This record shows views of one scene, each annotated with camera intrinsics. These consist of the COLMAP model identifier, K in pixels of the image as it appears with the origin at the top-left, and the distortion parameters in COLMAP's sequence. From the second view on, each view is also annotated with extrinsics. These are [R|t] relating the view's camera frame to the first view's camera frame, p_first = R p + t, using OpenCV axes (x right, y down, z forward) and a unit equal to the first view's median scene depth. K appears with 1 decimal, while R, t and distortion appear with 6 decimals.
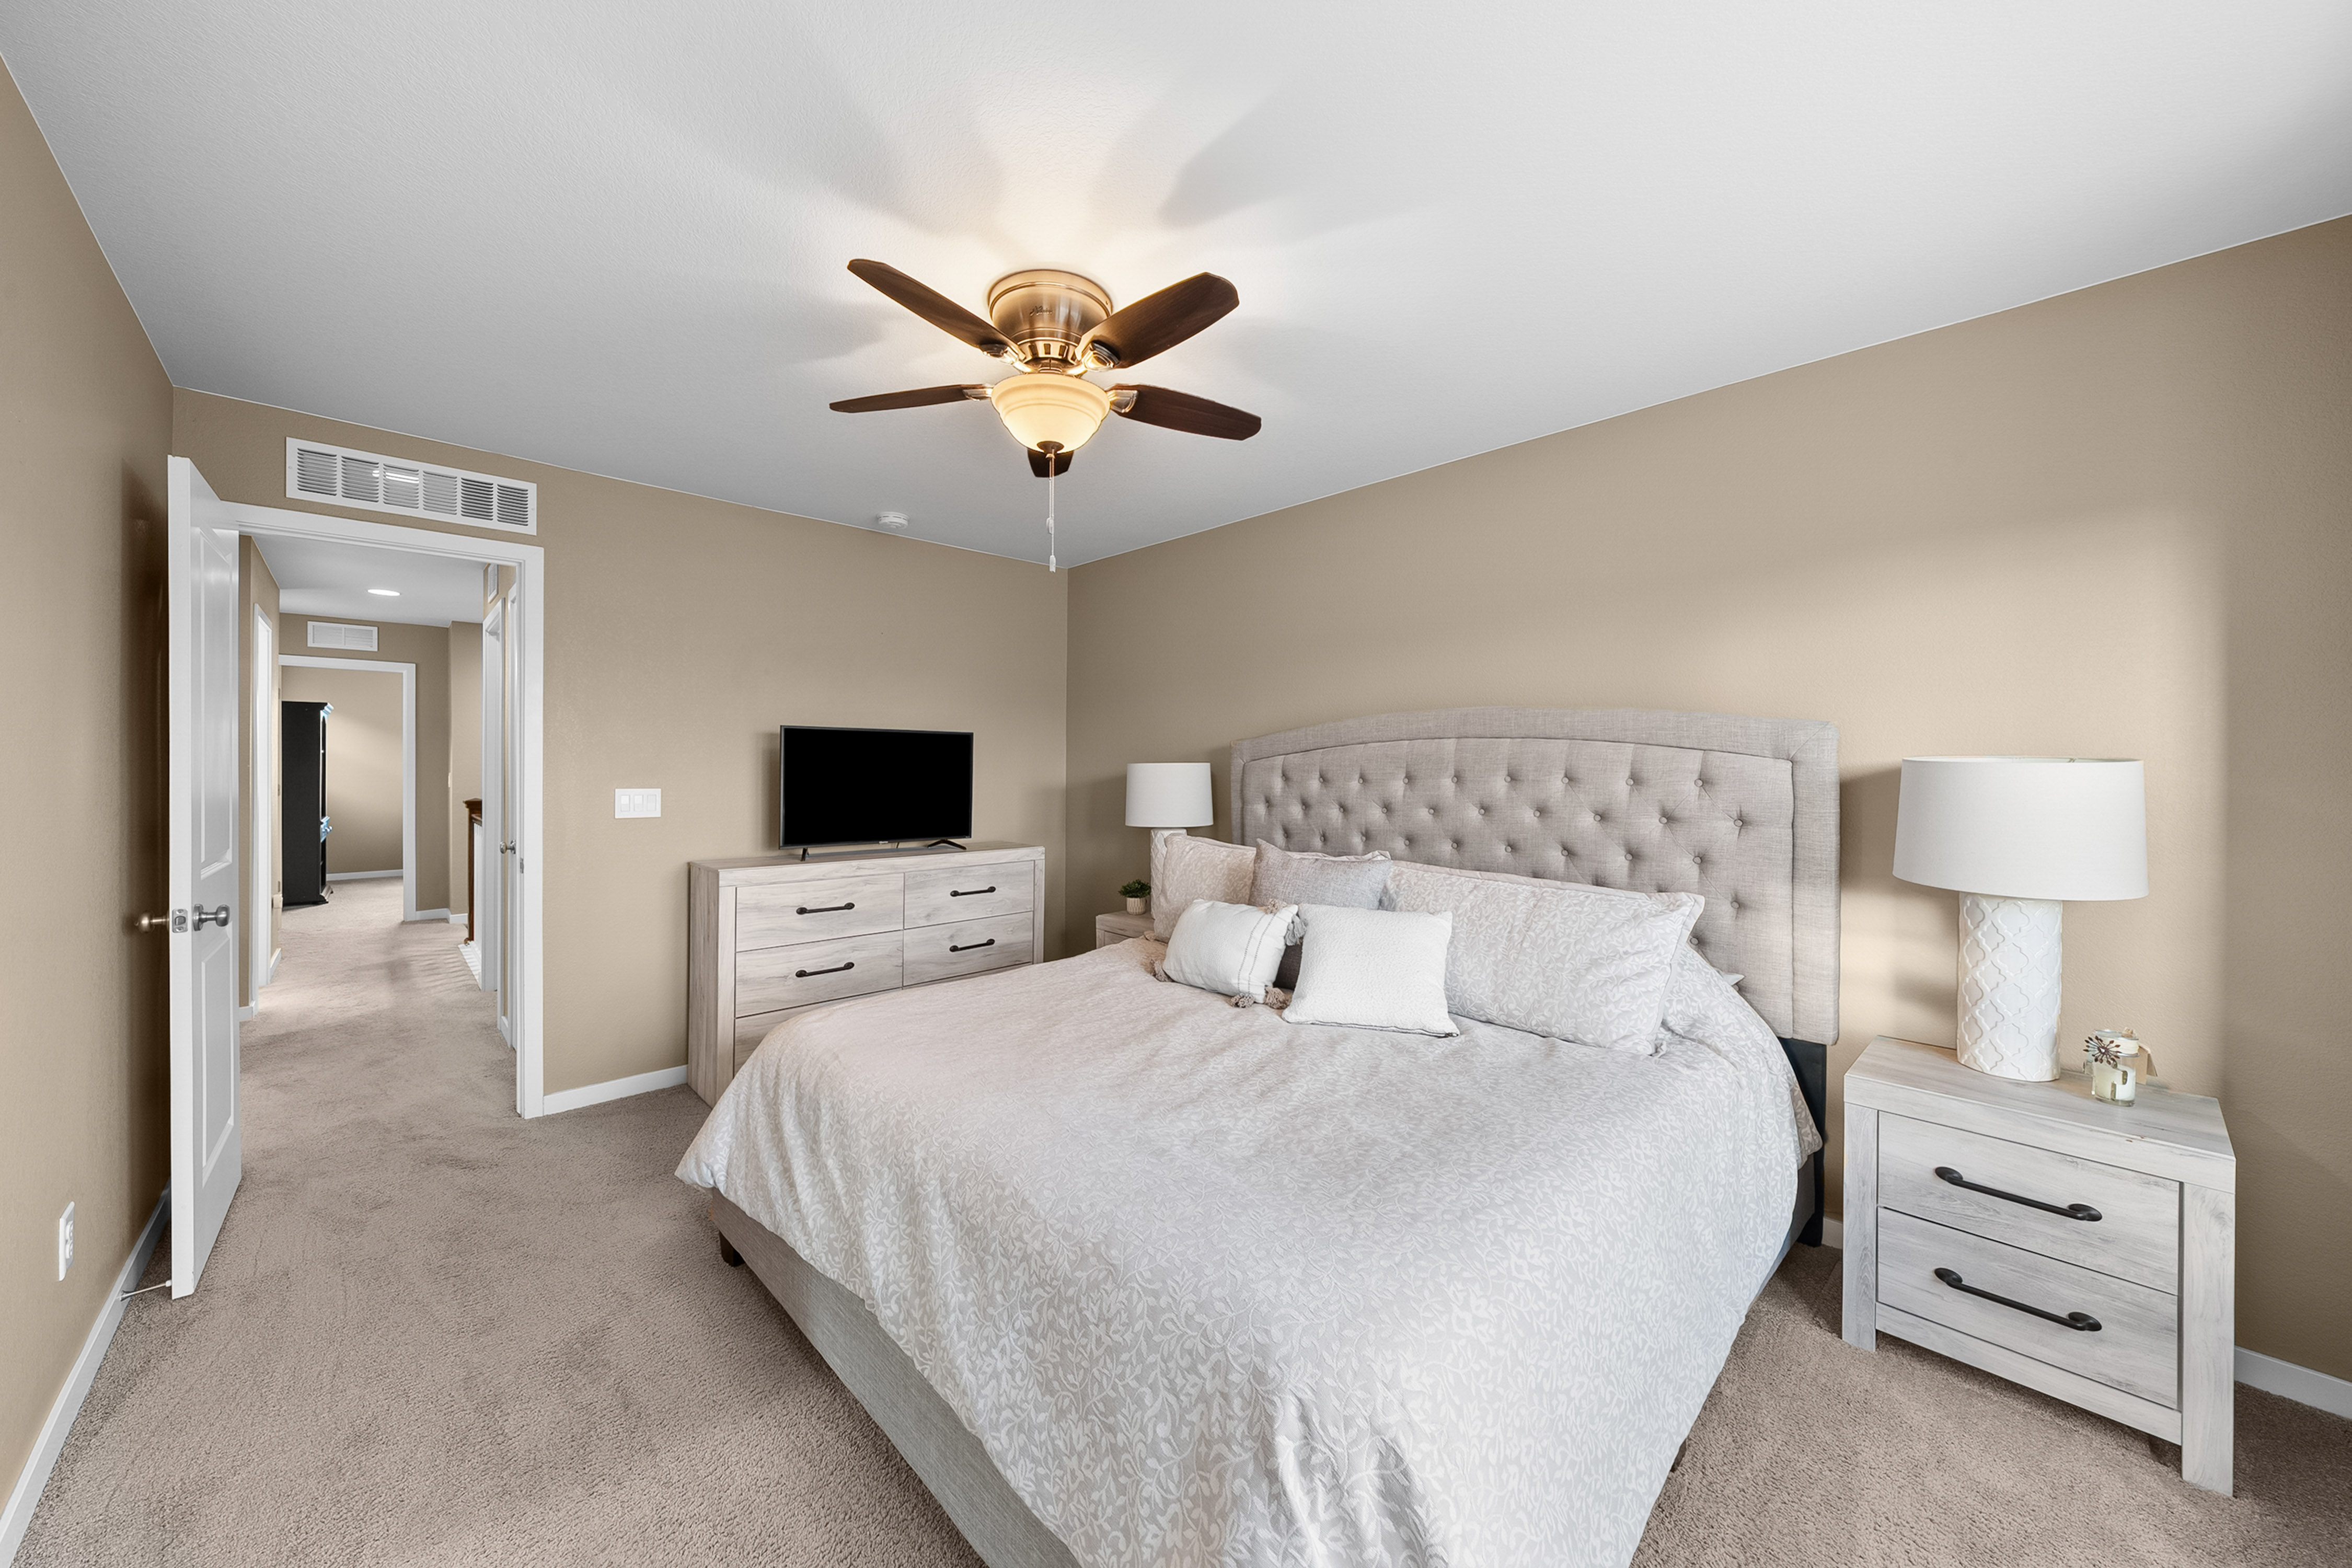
lens RADIAL K [[866.5, 0, 1161.0], [0, 866.5, 768.2], [0, 0, 1]] dist [-0.002129, 0.000107]
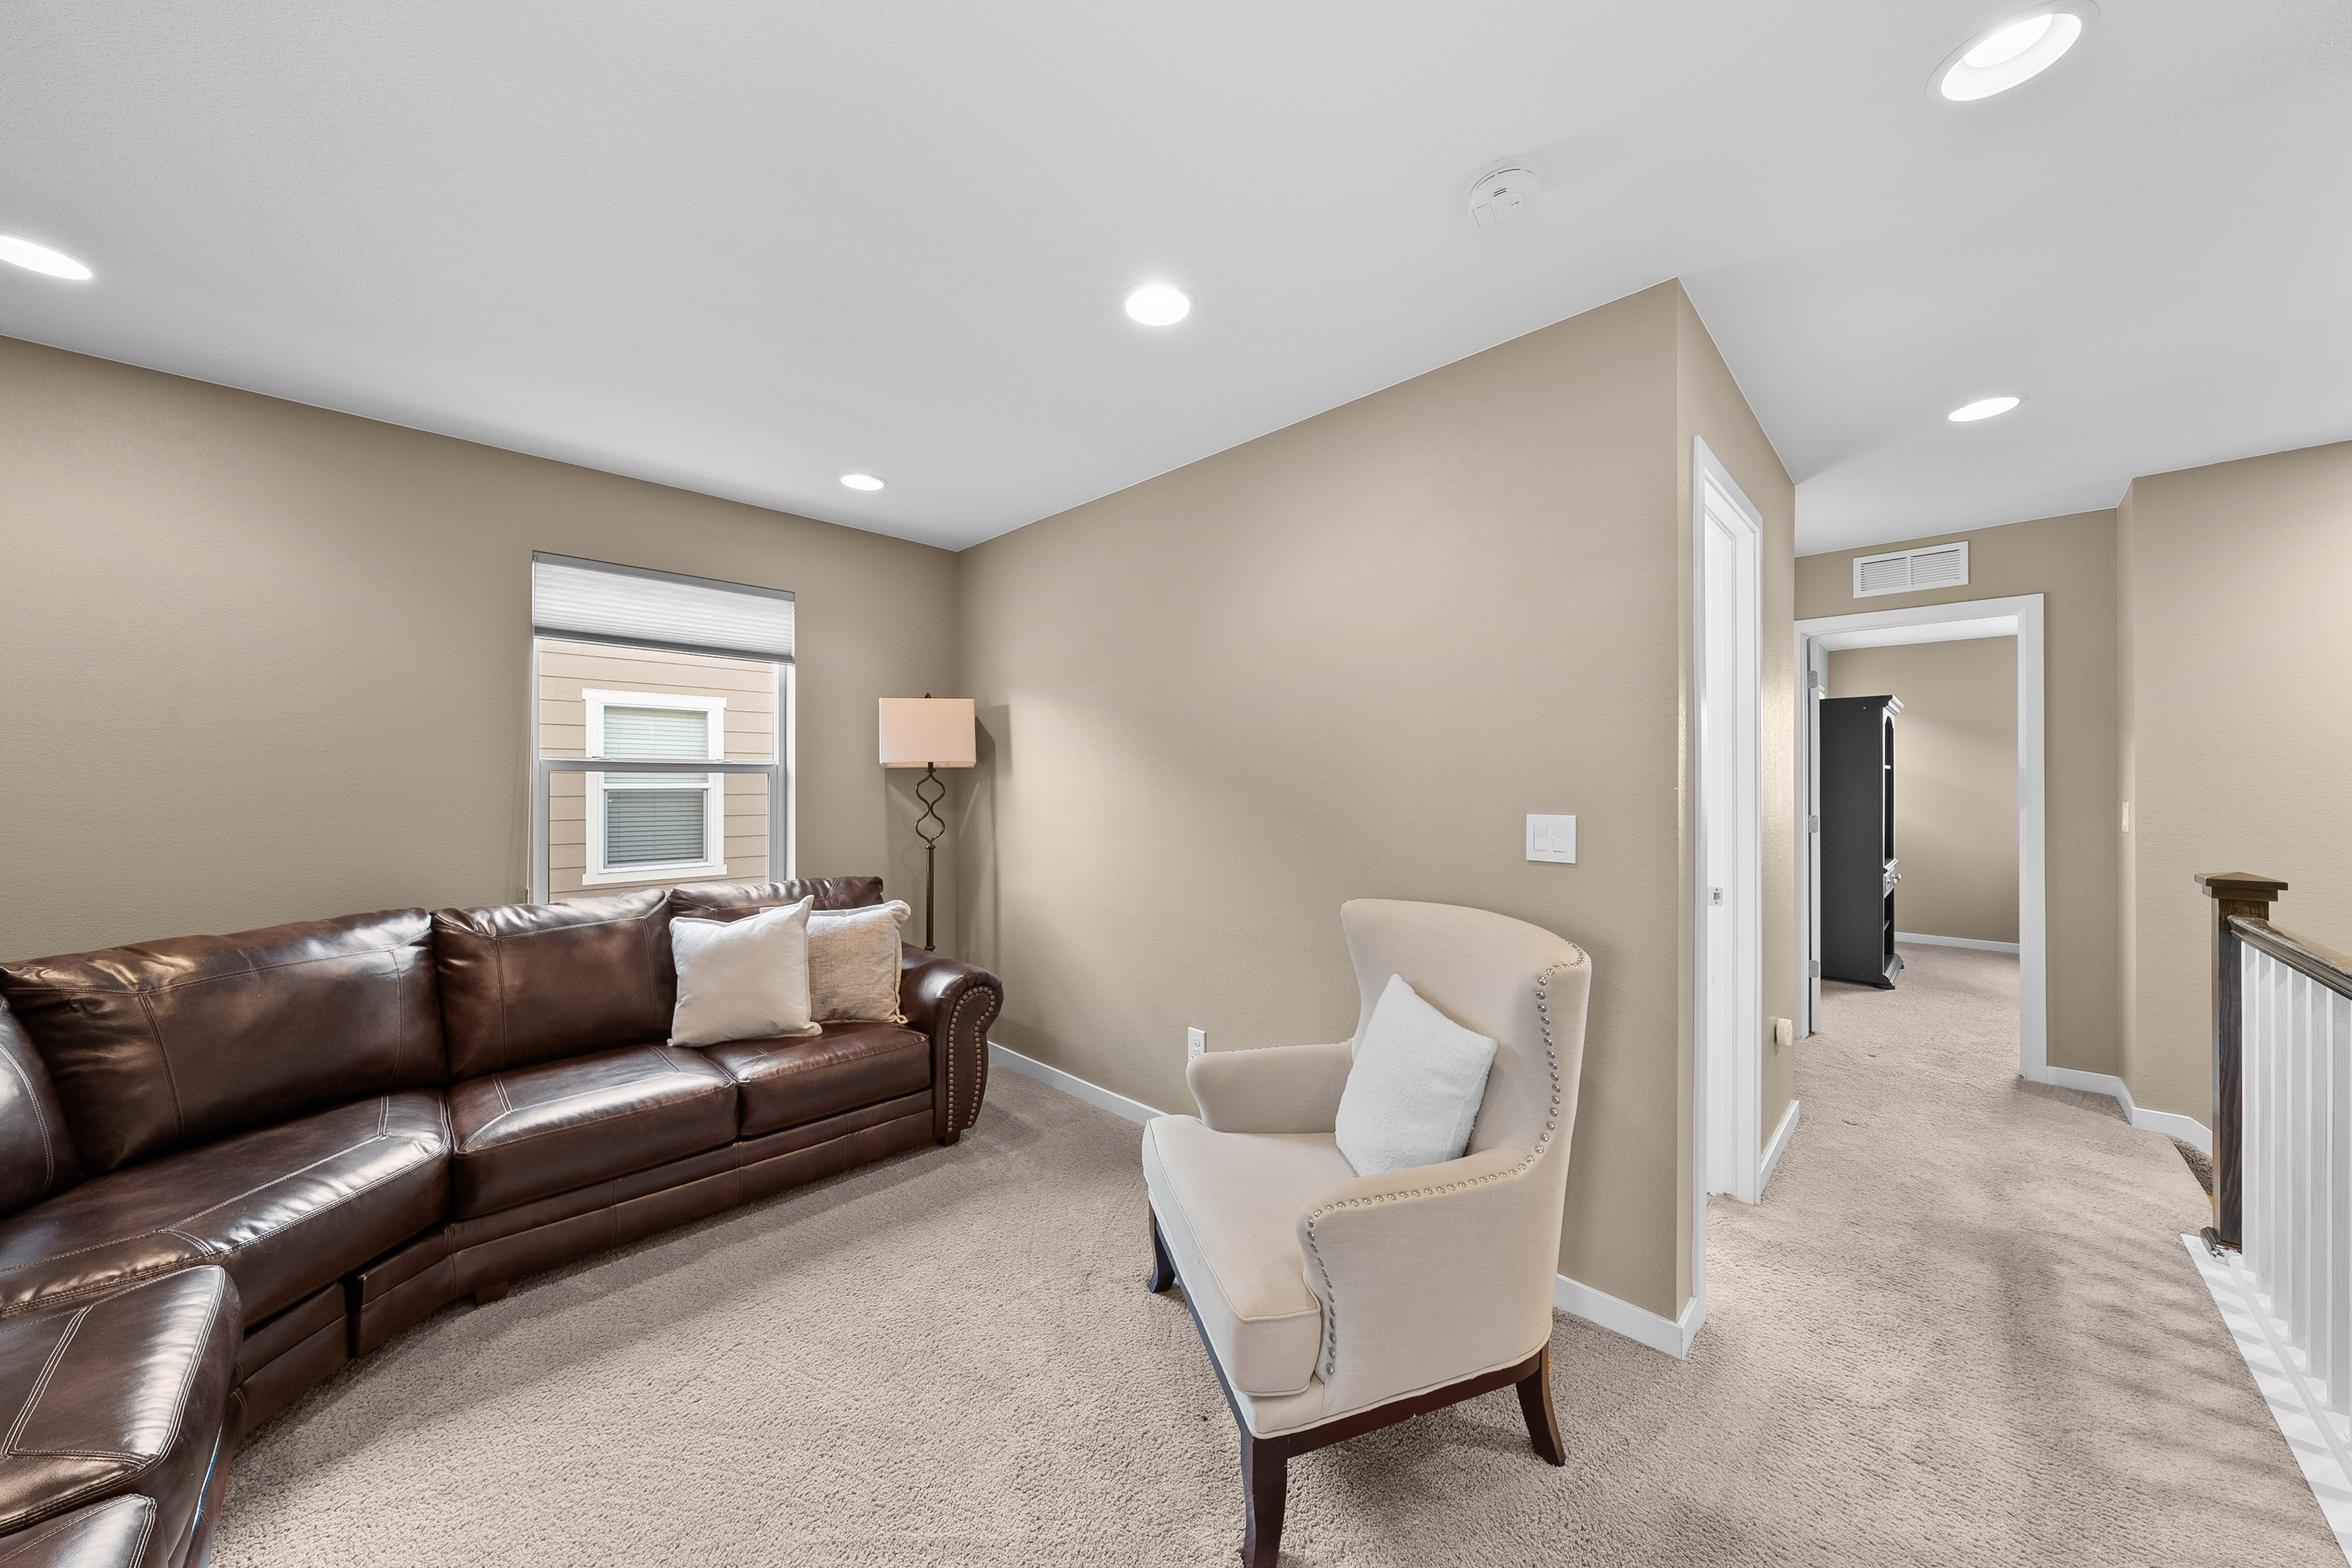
lens RADIAL K [[815.8, 0, 1170.3], [0, 815.8, 779.1], [0, 0, 1]] dist [-0.001945, -0.000042]
pose [[0.063085, -0.009377, -0.997964, -0.466130], [-0.003209, 0.999949, -0.009599, -0.001320], [0.998003, 0.003808, 0.063052, 0.509523]]
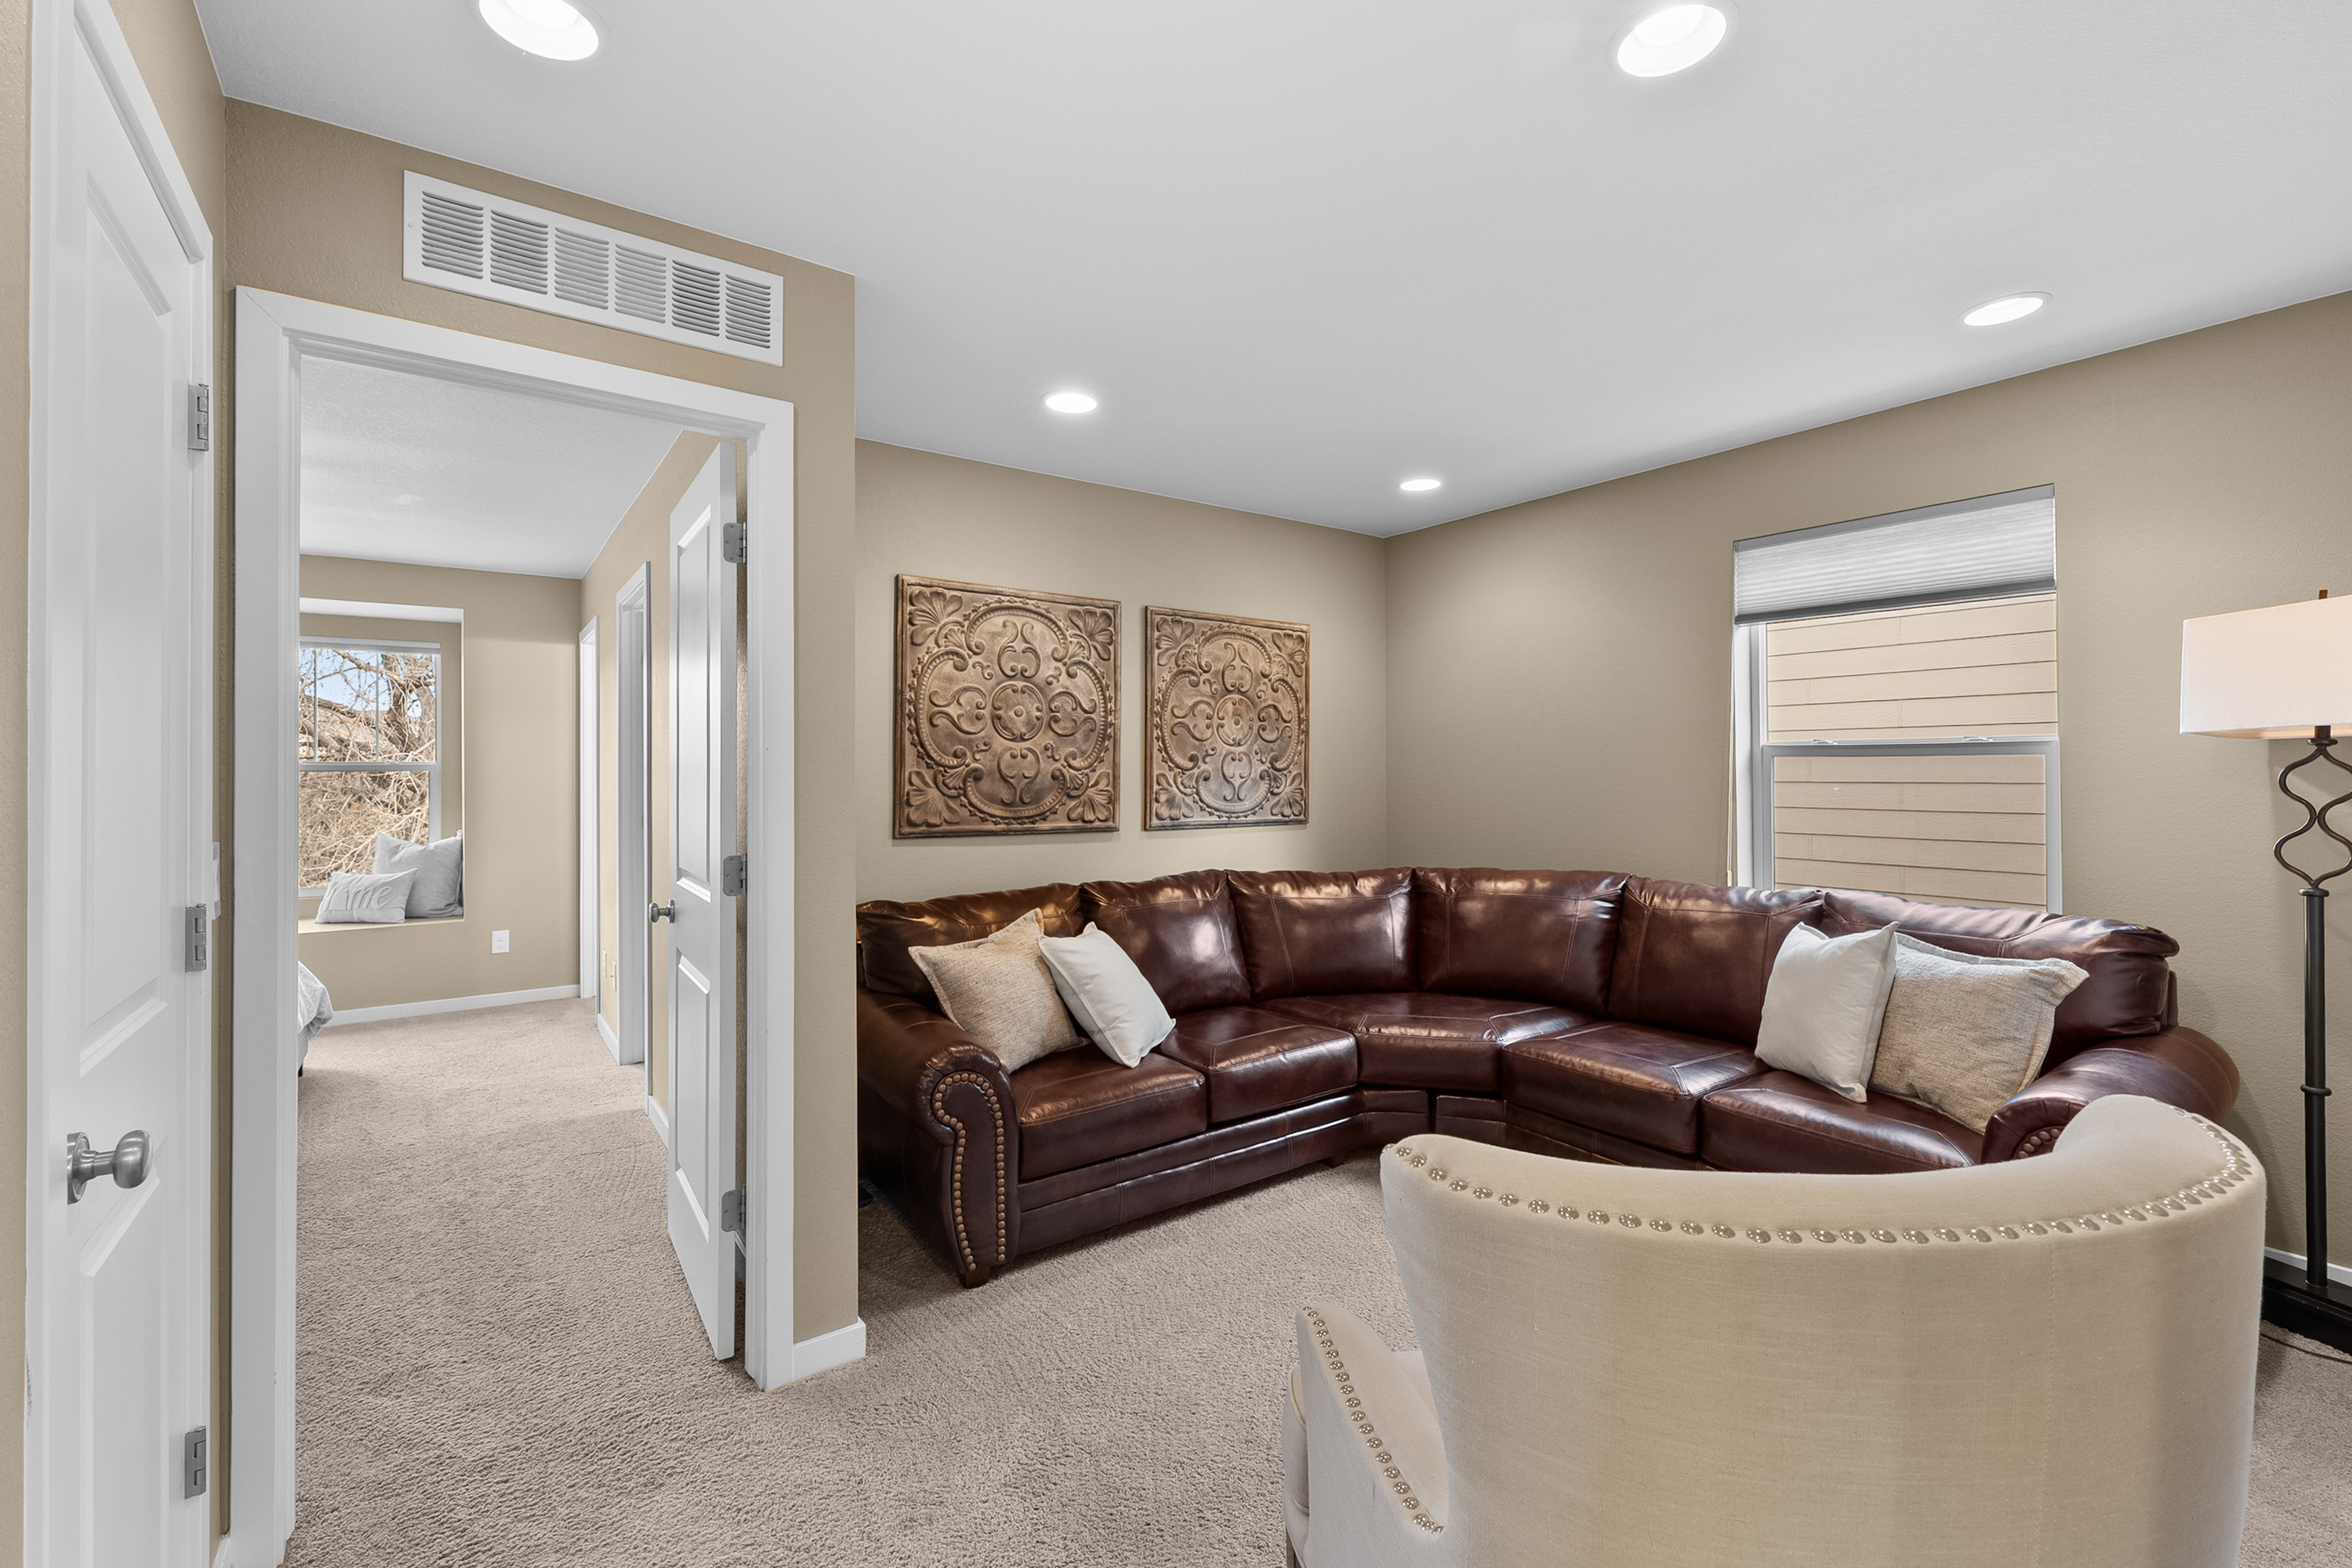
lens RADIAL K [[1011.3, 0, 1162.1], [0, 1011.3, 776.1], [0, 0, 1]] dist [0.001217, 0.000153]
pose [[-0.991984, -0.002923, 0.126327, -0.760317], [-0.002293, 0.999984, 0.005131, -0.001019], [-0.126340, 0.004800, -0.991975, 0.880580]]
